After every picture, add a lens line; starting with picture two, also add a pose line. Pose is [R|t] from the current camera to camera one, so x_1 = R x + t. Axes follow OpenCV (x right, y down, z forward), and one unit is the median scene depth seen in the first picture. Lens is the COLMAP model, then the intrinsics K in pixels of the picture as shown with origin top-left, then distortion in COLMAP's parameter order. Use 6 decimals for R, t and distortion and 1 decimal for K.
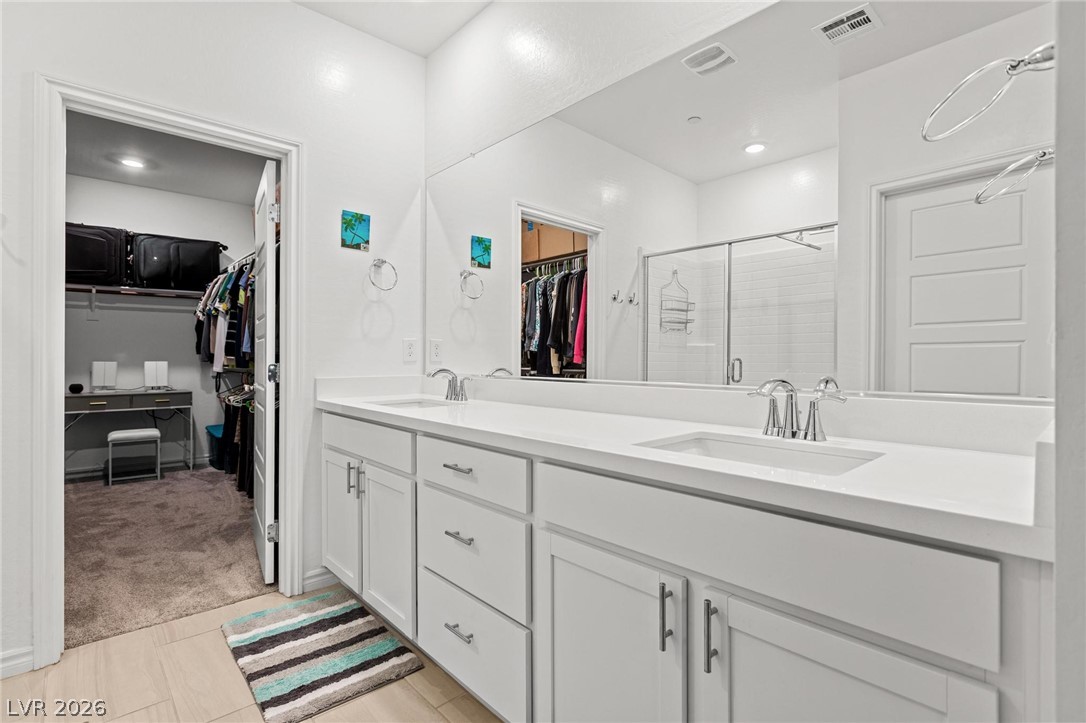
lens RADIAL K [[495.1, 0, 540.2], [0, 495.1, 362.2], [0, 0, 1]] dist [-0.003829, -0.001219]
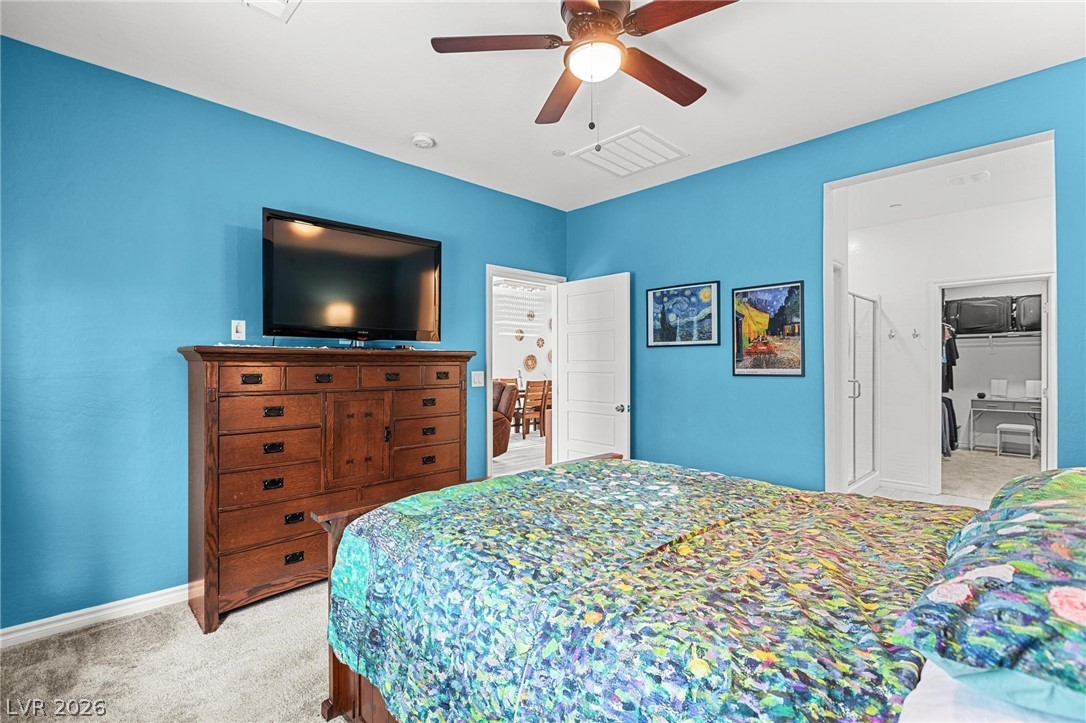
lens RADIAL K [[495.1, 0, 541.7], [0, 495.1, 362.2], [0, 0, 1]] dist [-0.003829, -0.001219]
pose [[0.023289, -0.005064, -0.999716, 1.019731], [-0.006308, 0.999967, -0.005212, -0.061294], [0.999709, 0.006428, 0.023256, -0.775078]]
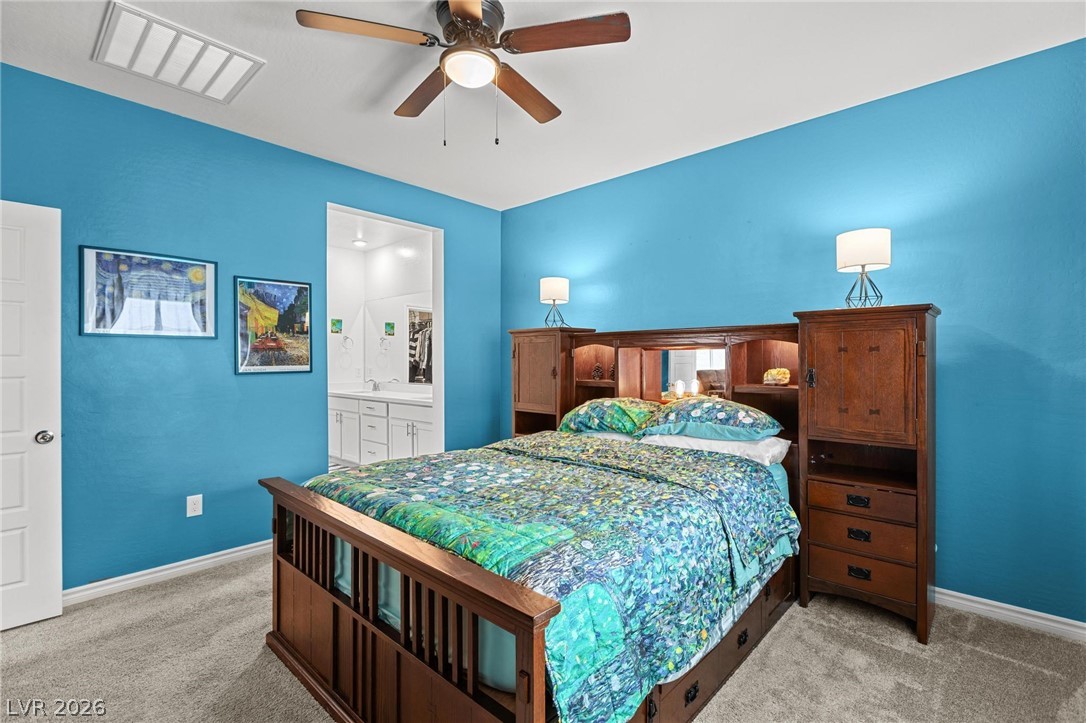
lens RADIAL K [[495.1, 0, 540.0], [0, 495.1, 358.8], [0, 0, 1]] dist [-0.003829, -0.001219]
pose [[0.996175, -0.004375, 0.087271, 0.382931], [0.004986, 0.999965, -0.006784, -0.060751], [-0.087239, 0.007193, 0.996161, -1.391720]]
